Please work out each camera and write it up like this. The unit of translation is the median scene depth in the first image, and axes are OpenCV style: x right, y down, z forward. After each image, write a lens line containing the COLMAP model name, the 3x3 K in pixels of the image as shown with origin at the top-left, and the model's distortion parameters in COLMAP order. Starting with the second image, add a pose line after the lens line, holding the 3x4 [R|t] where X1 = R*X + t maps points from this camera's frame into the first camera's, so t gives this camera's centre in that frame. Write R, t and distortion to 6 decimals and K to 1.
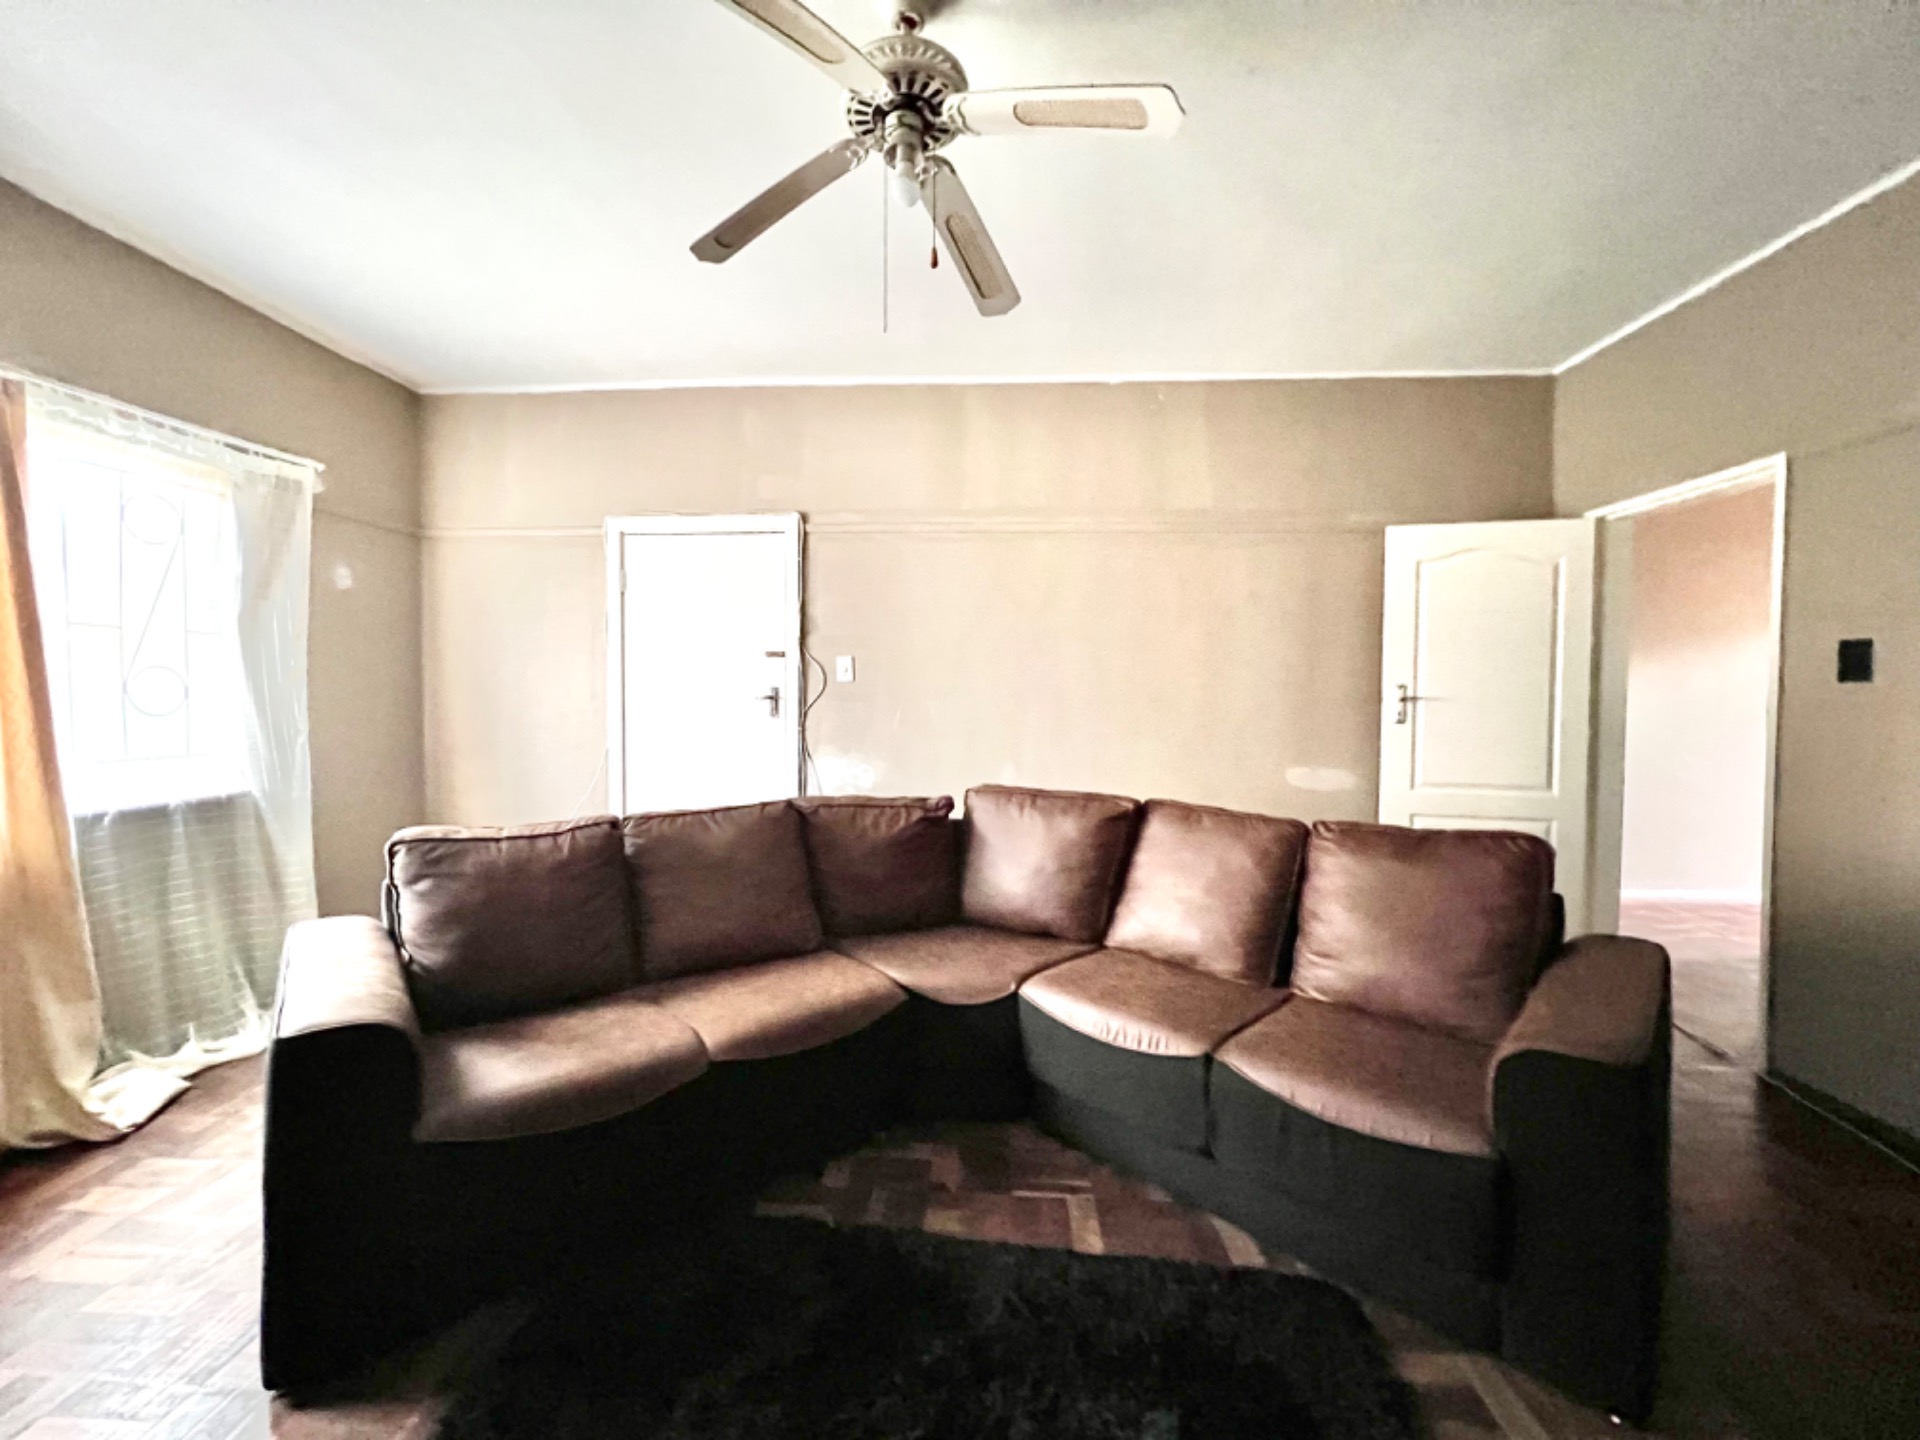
lens RADIAL K [[770.6, 0, 954.6], [0, 770.6, 715.5], [0, 0, 1]] dist [-0.001402, 0.000042]
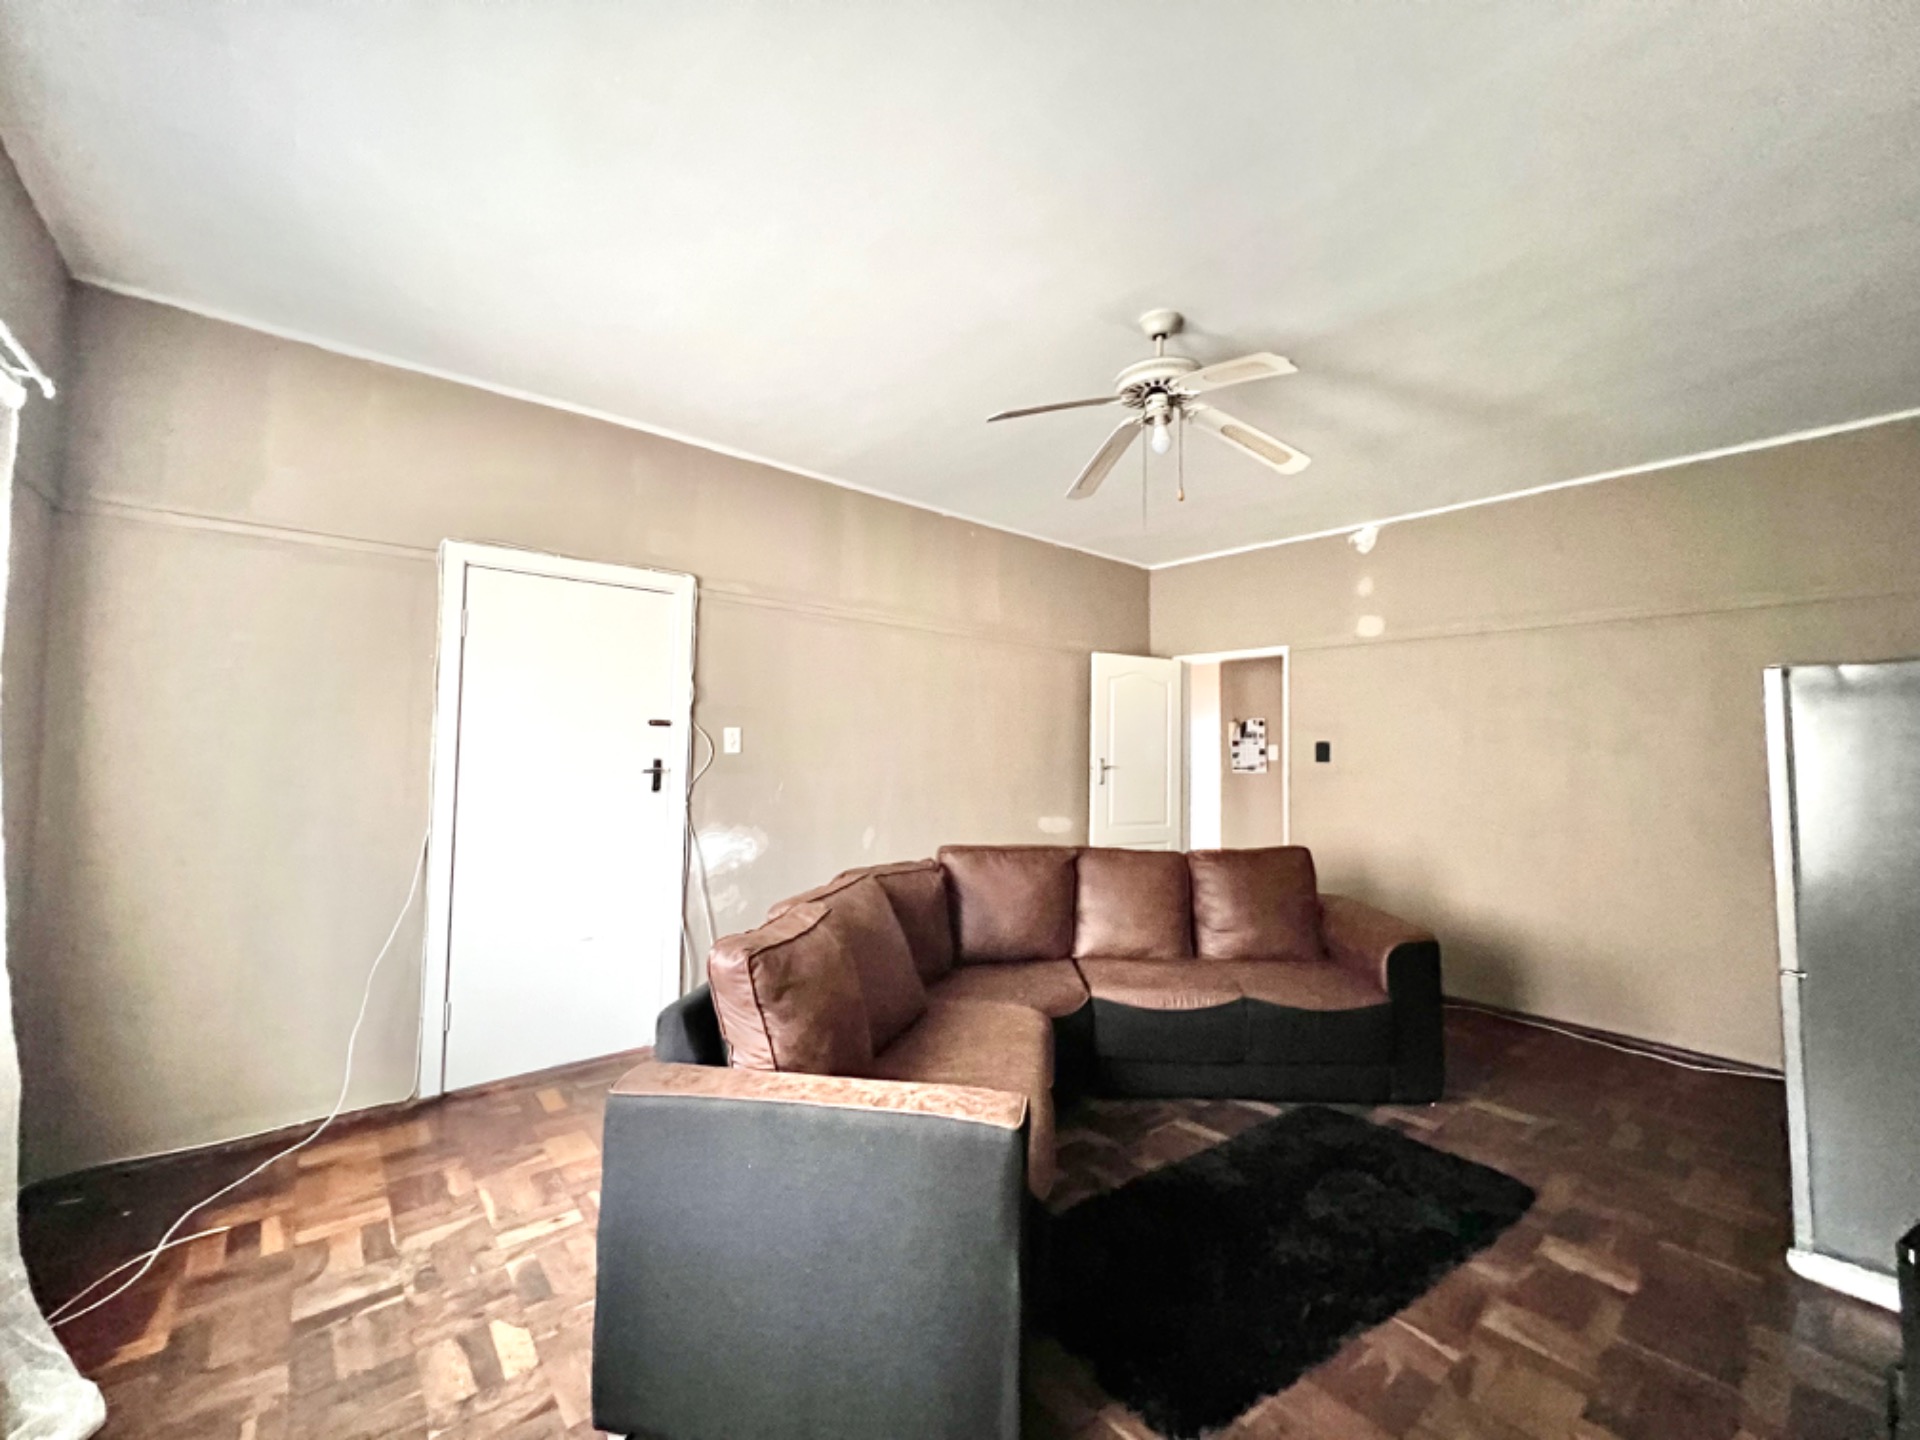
lens RADIAL K [[770.6, 0, 950.0], [0, 770.6, 719.0], [0, 0, 1]] dist [-0.001402, 0.000042]
pose [[0.730465, 0.034621, 0.682072, -0.637959], [0.008170, 0.998200, -0.059418, -0.028726], [-0.682901, 0.048975, 0.728867, 0.102532]]
